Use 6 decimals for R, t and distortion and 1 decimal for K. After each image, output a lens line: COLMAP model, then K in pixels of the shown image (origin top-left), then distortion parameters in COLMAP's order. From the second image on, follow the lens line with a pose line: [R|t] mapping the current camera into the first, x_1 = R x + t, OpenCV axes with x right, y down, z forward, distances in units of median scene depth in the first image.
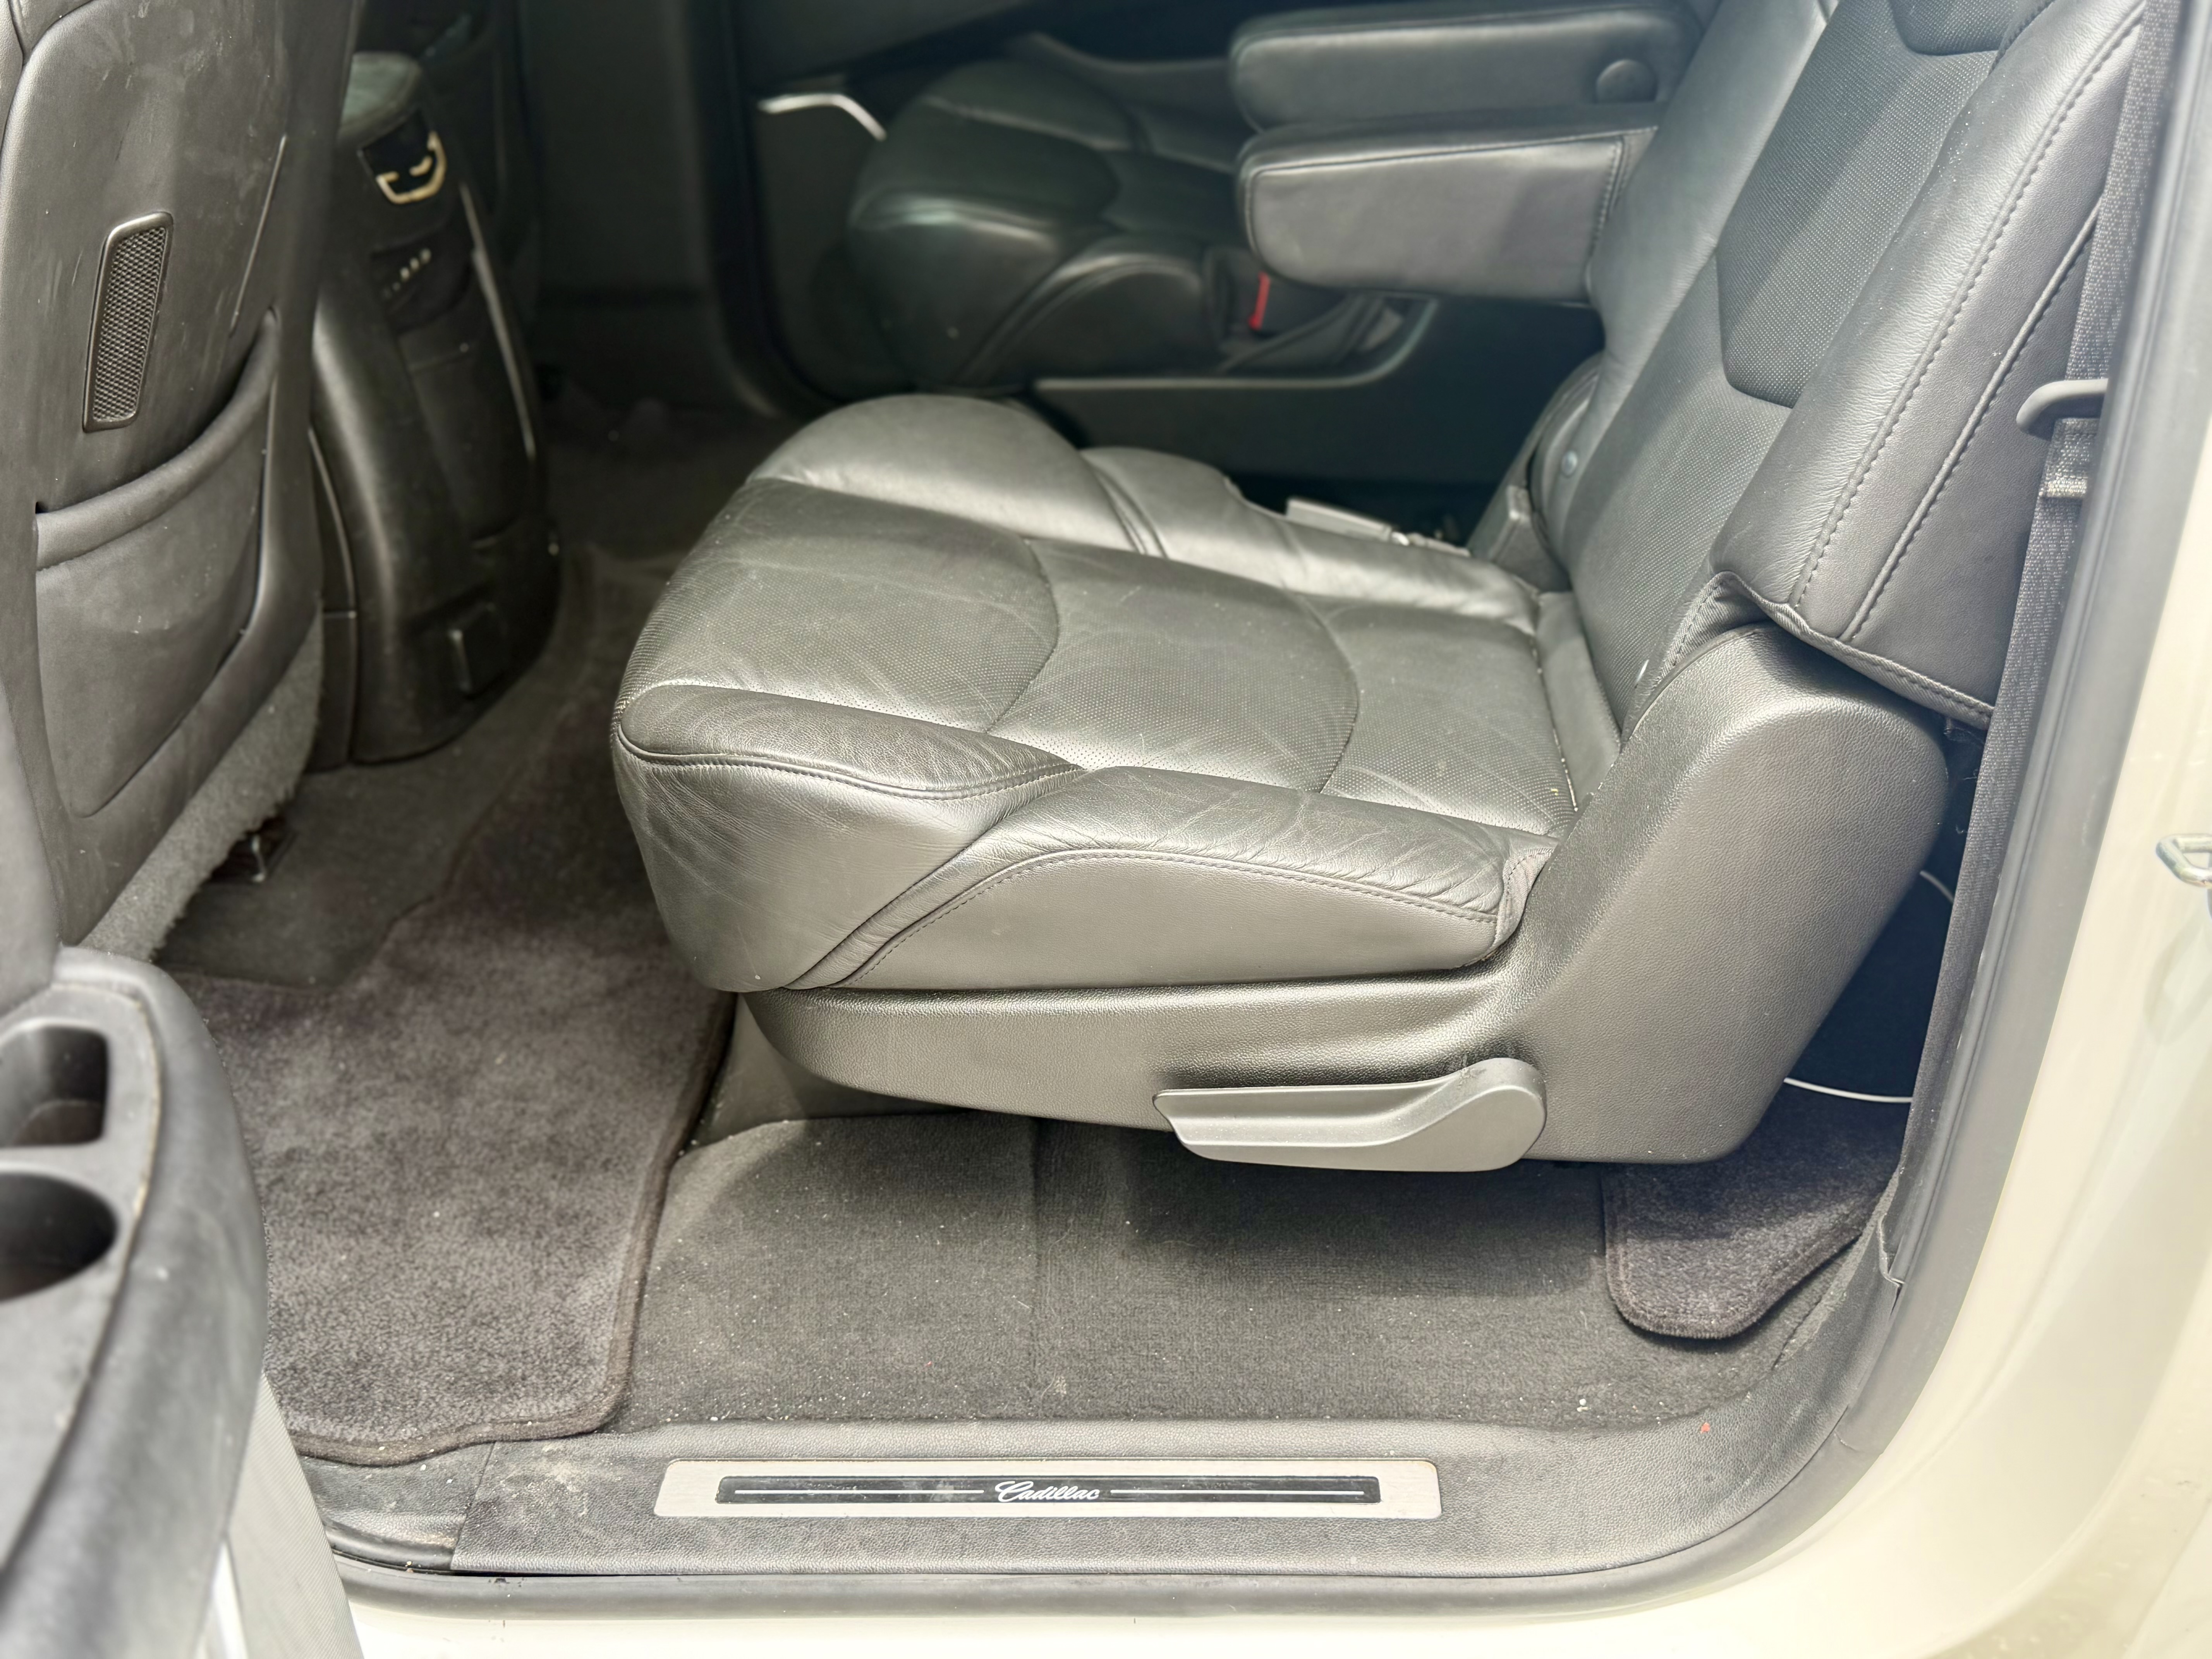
lens RADIAL K [[2258.6, 0, 1106.0], [0, 2258.6, 829.5], [0, 0, 1]] dist [0.183158, -0.417198]
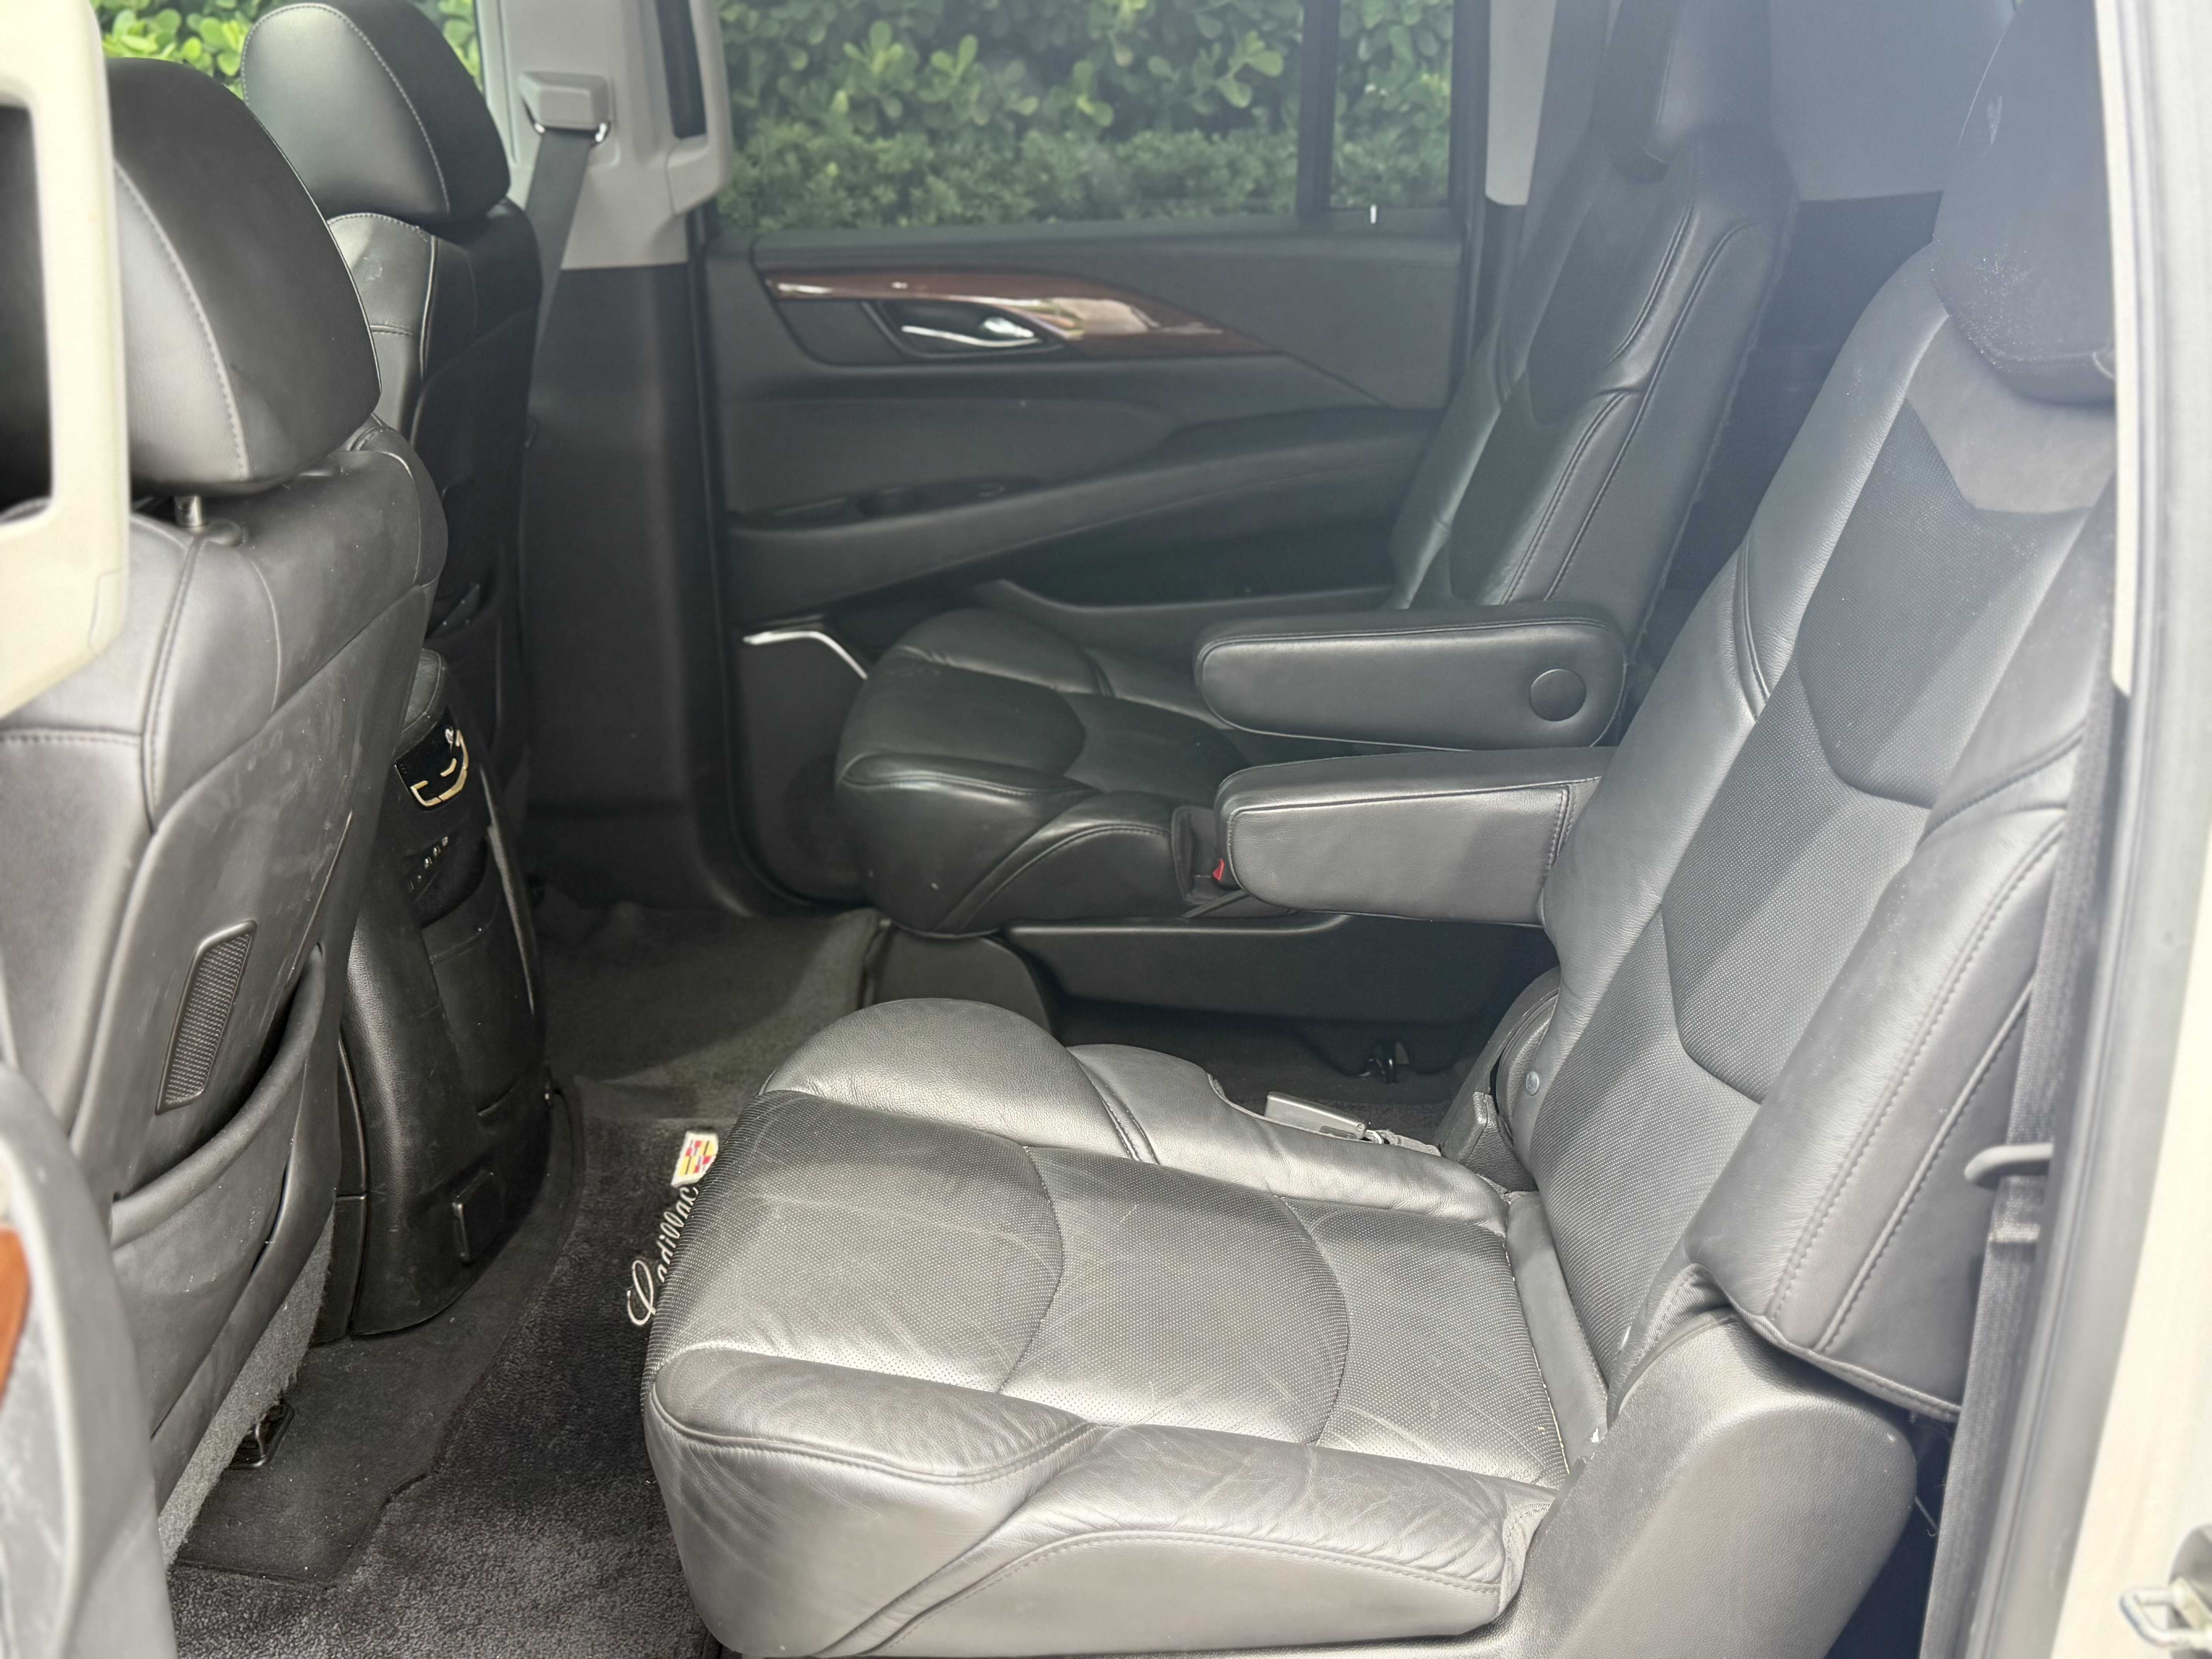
lens RADIAL K [[2248.2, 0, 1101.6], [0, 2248.2, 839.1], [0, 0, 1]] dist [0.198638, -0.482652]
pose [[0.999222, 0.002754, 0.039342, -0.045178], [0.002955, 0.989526, -0.144324, -0.128137], [-0.039328, 0.144328, 0.988748, -0.069112]]
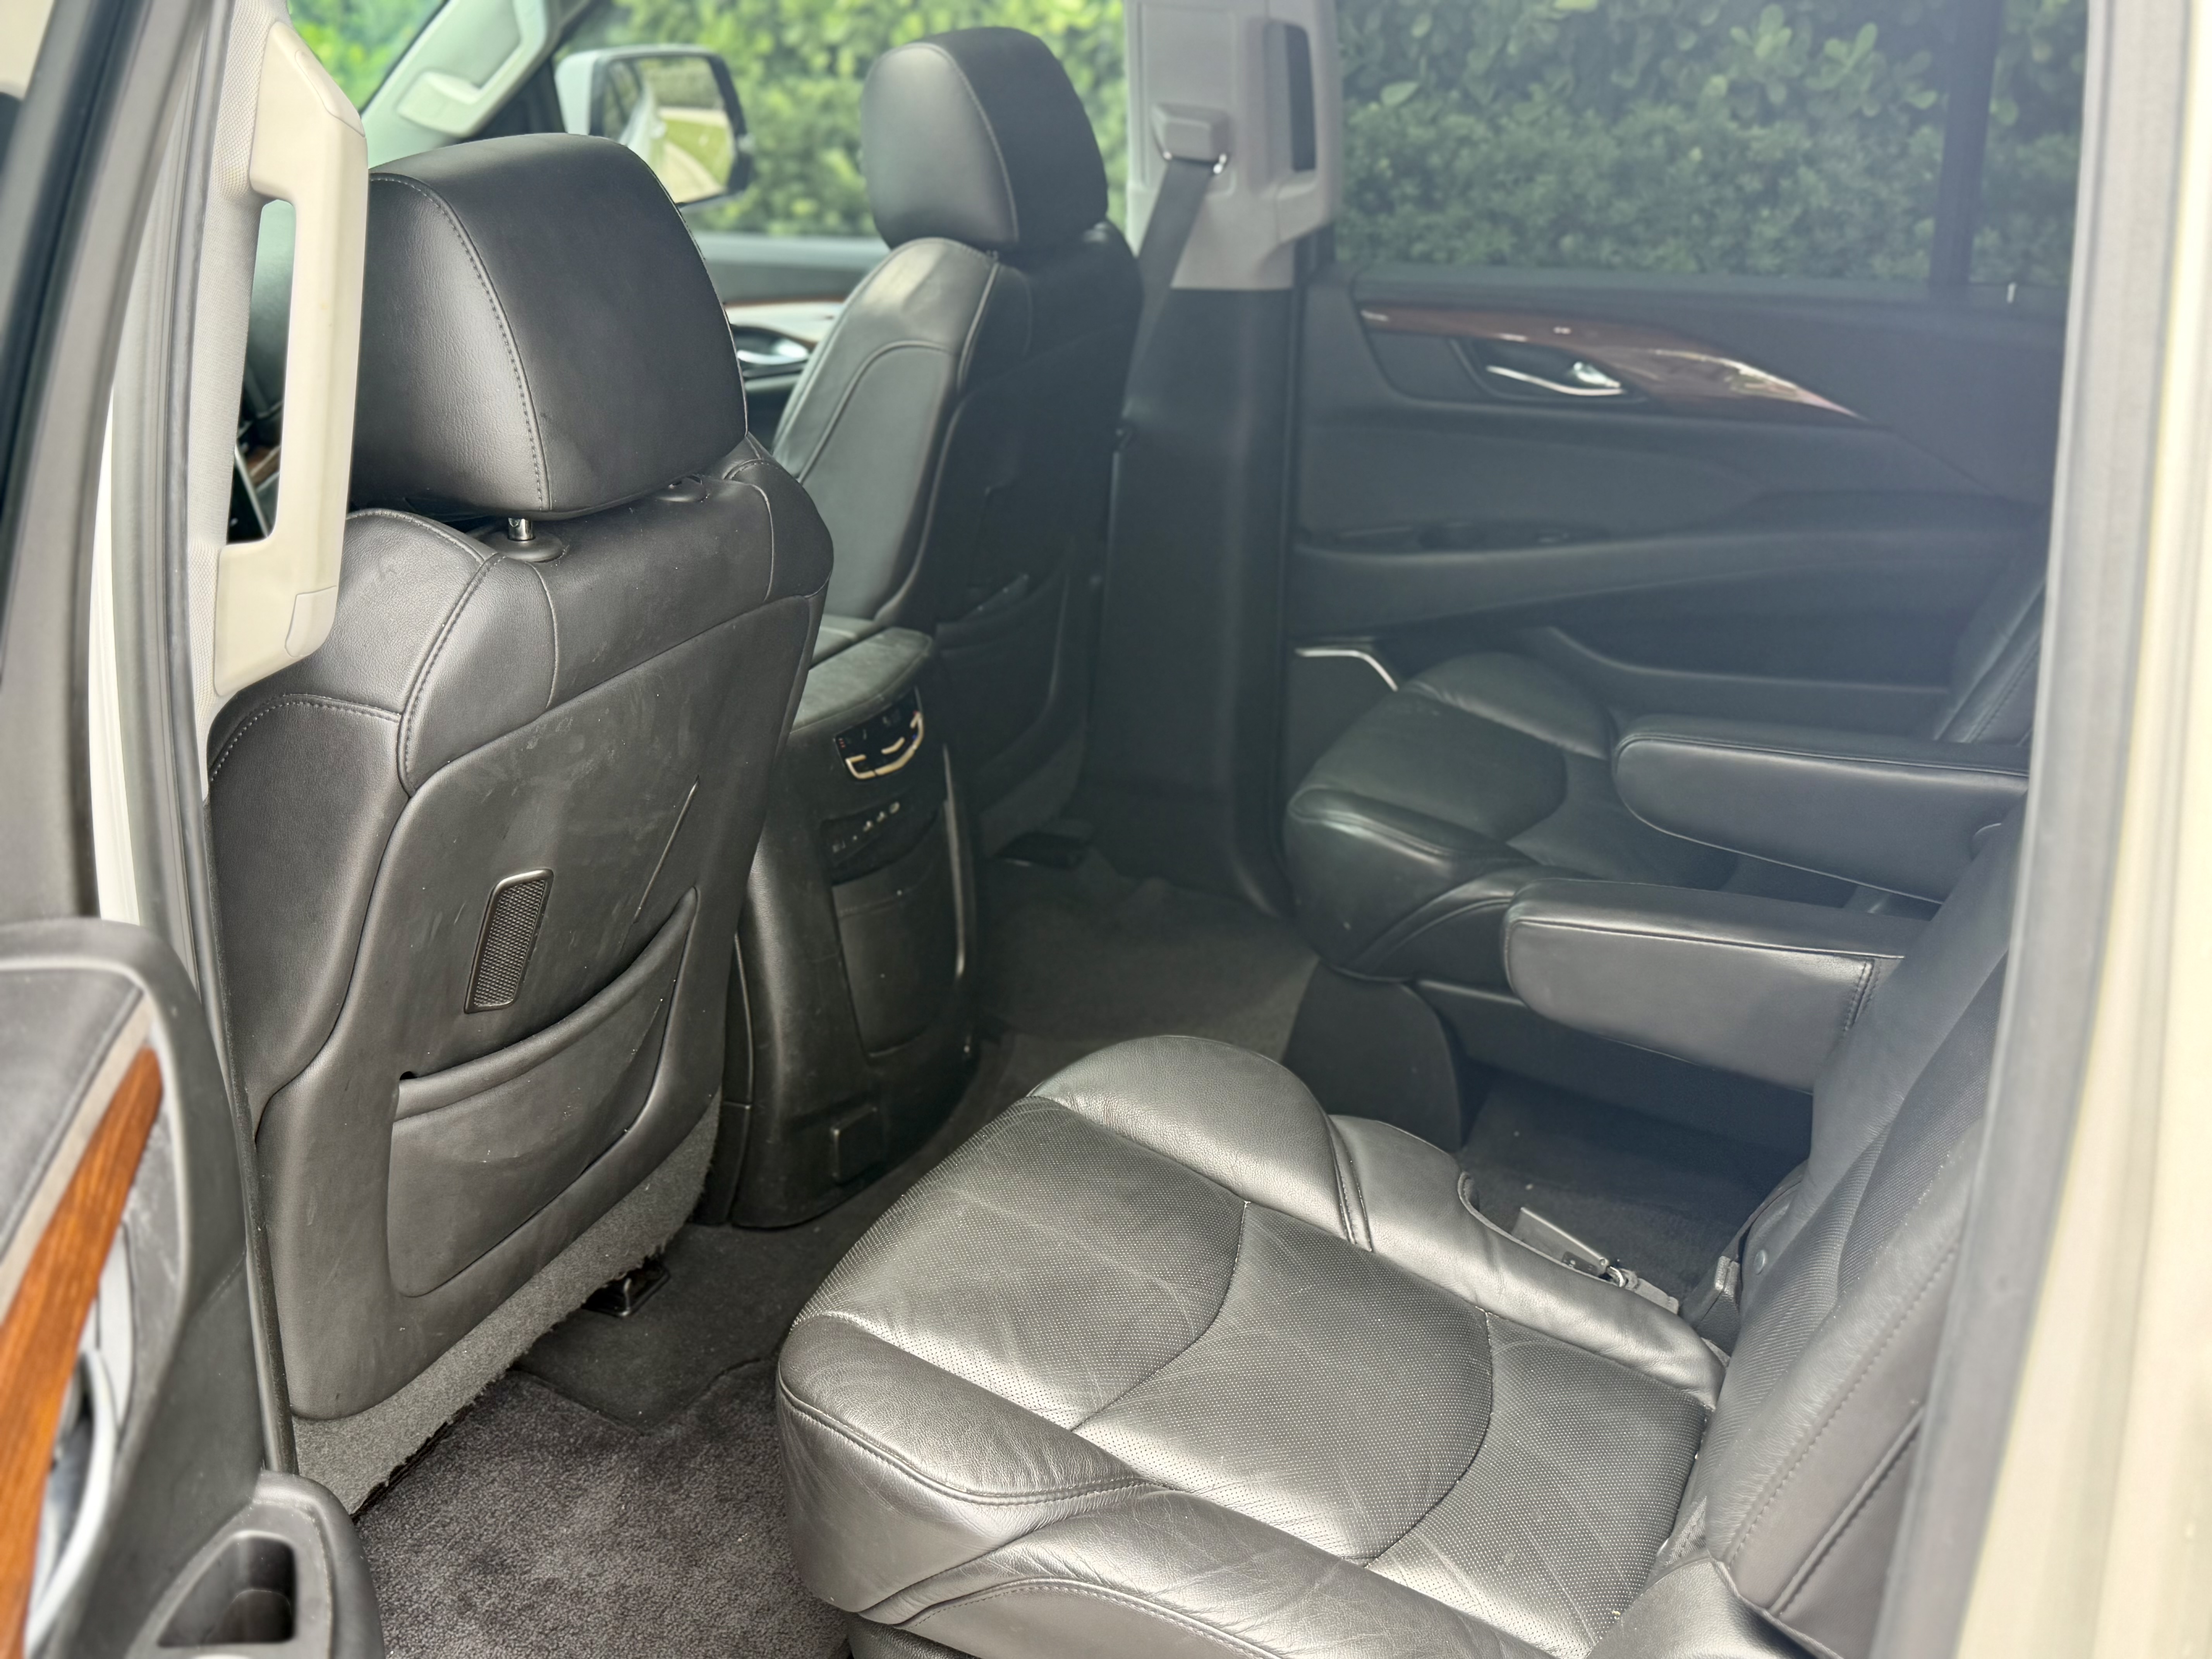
lens RADIAL K [[2258.6, 0, 1106.0], [0, 2258.6, 829.5], [0, 0, 1]] dist [0.183158, -0.417198]
pose [[0.930562, 0.173672, -0.322324, 0.243213], [-0.212615, 0.973024, -0.089549, -0.206812], [0.298077, 0.151862, 0.942384, -0.089070]]
